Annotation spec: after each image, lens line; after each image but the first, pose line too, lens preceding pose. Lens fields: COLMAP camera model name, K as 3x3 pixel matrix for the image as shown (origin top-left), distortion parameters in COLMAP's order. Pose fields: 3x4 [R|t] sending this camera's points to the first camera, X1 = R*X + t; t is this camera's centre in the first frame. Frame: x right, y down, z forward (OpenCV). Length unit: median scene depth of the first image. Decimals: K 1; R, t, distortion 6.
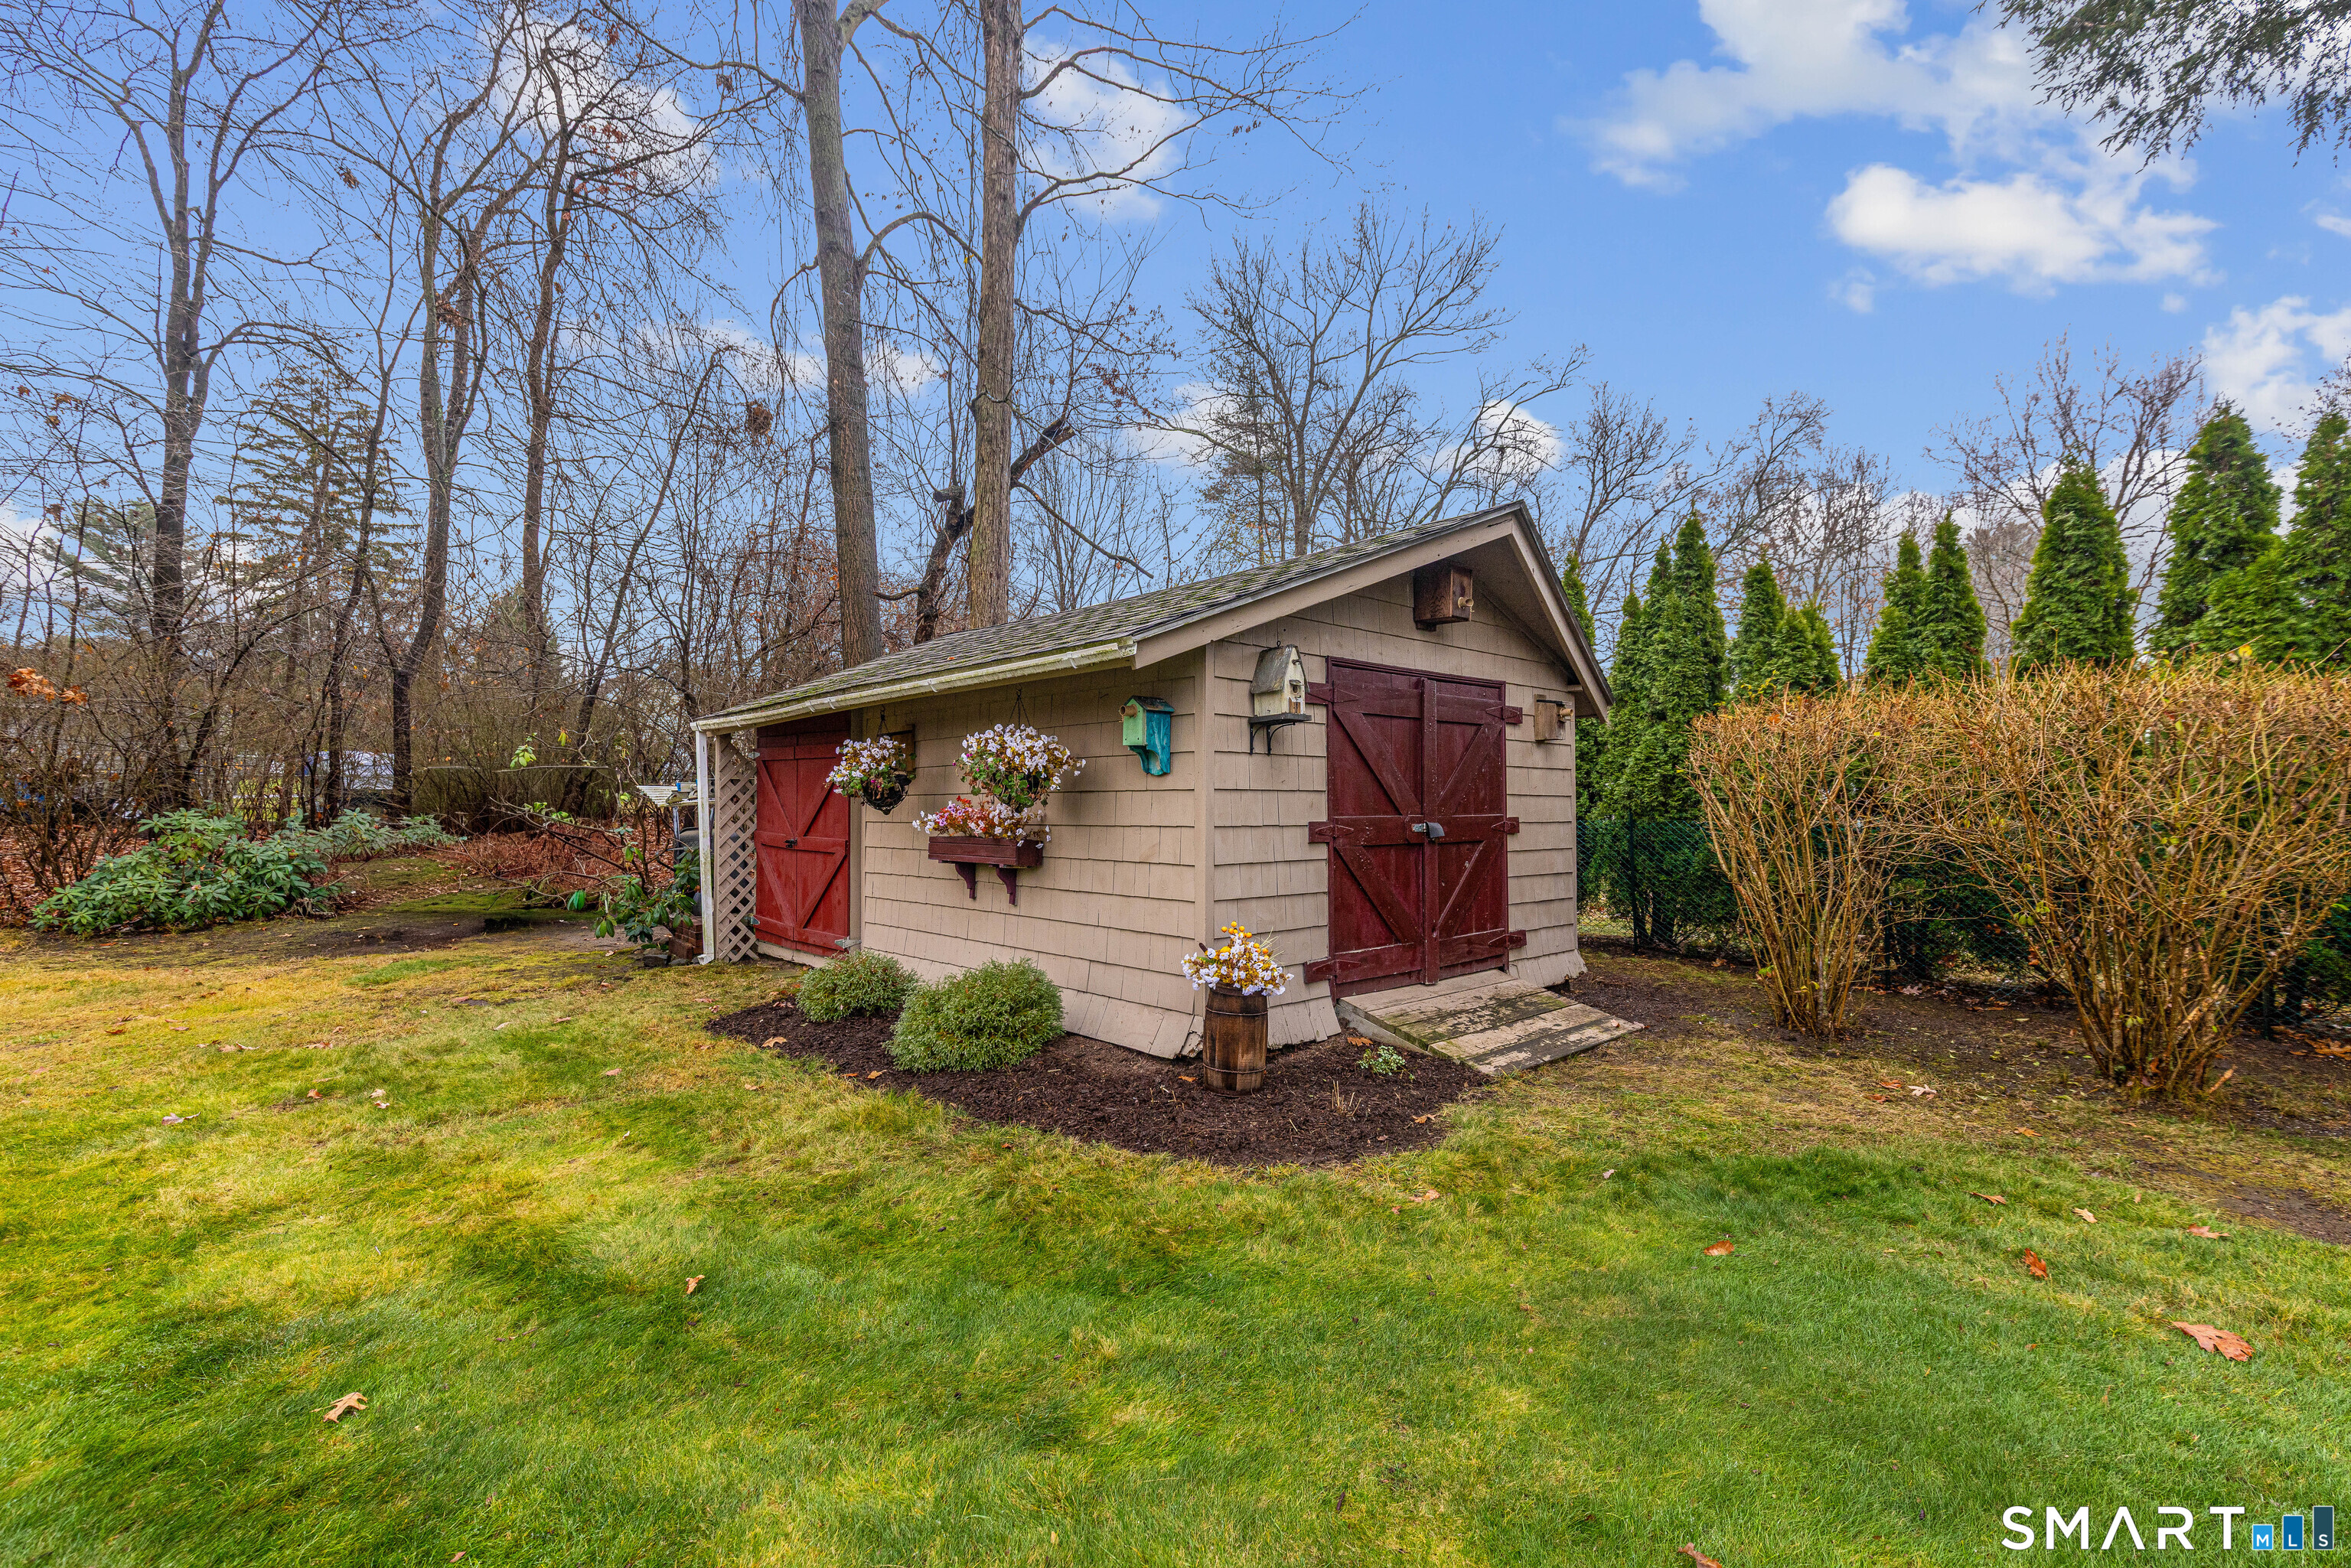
lens RADIAL K [[1058.9, 0, 1168.5], [0, 1058.9, 786.2], [0, 0, 1]] dist [0.000104, -0.000387]
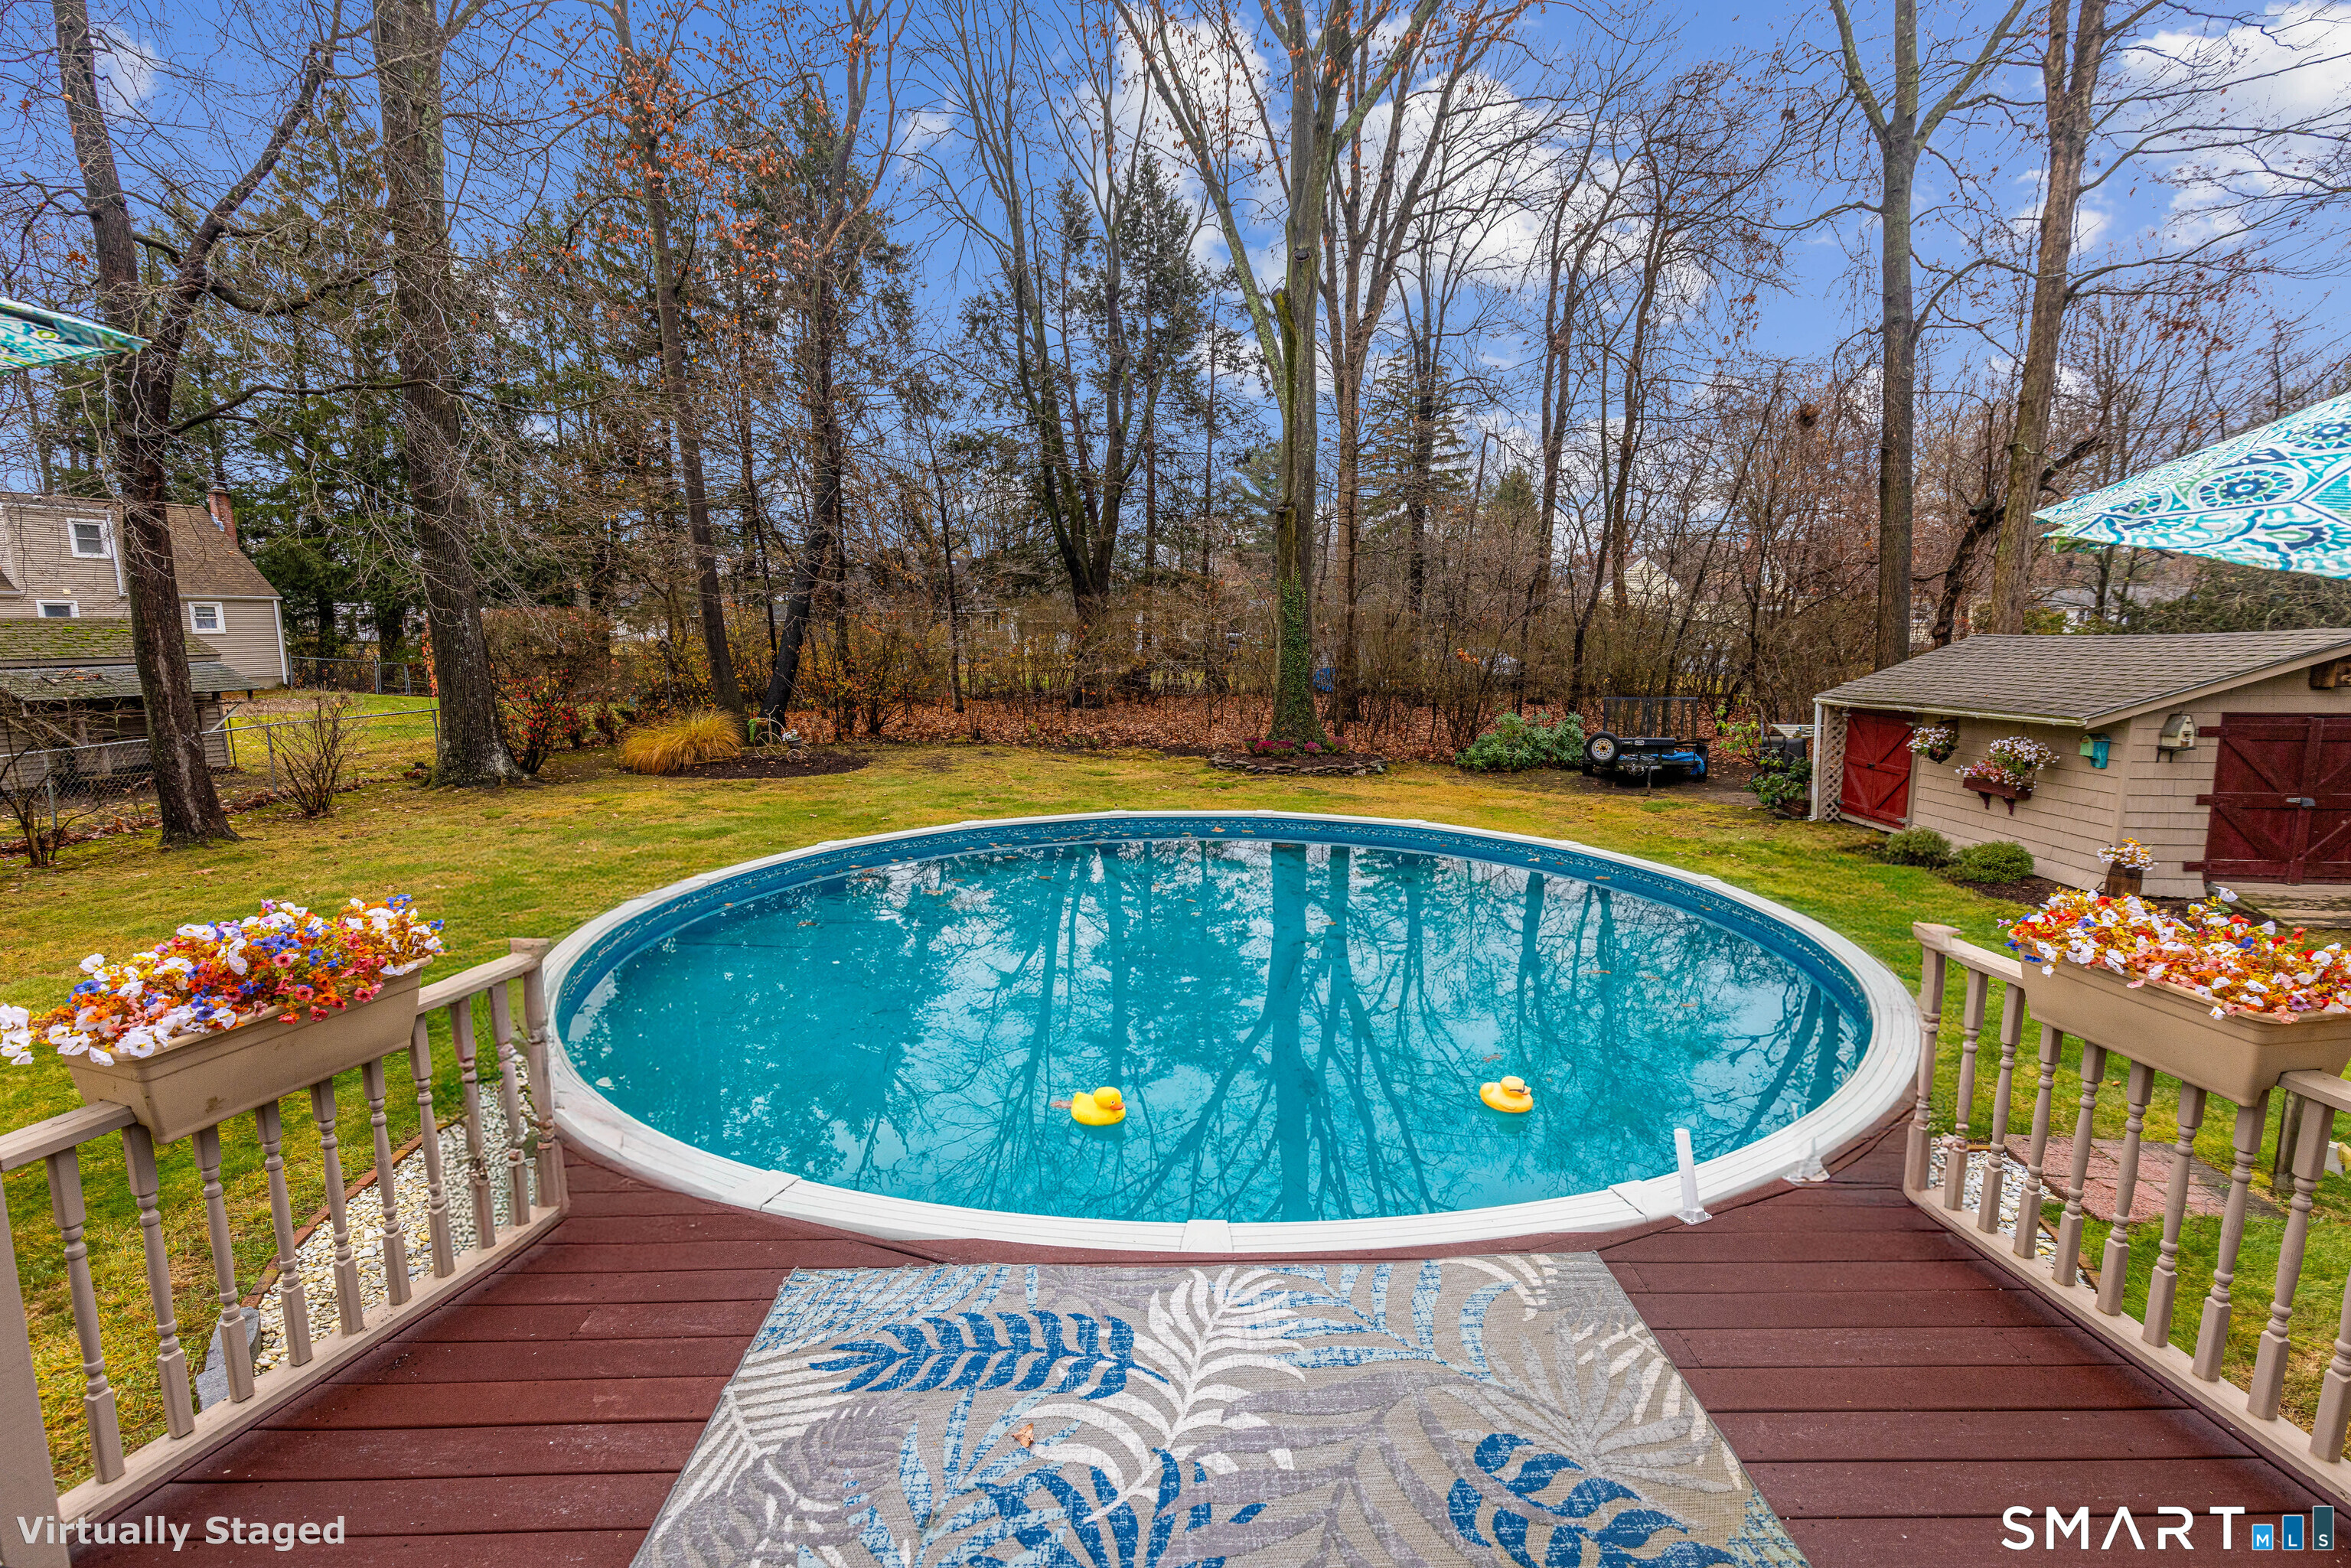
lens RADIAL K [[1058.9, 0, 1171.1], [0, 1058.9, 790.5], [0, 0, 1]] dist [0.000104, -0.000387]
pose [[0.688012, 0.102961, -0.718358, 0.218970], [0.011664, 0.988187, 0.152807, -0.285477], [0.725605, -0.113511, 0.678684, -1.686259]]
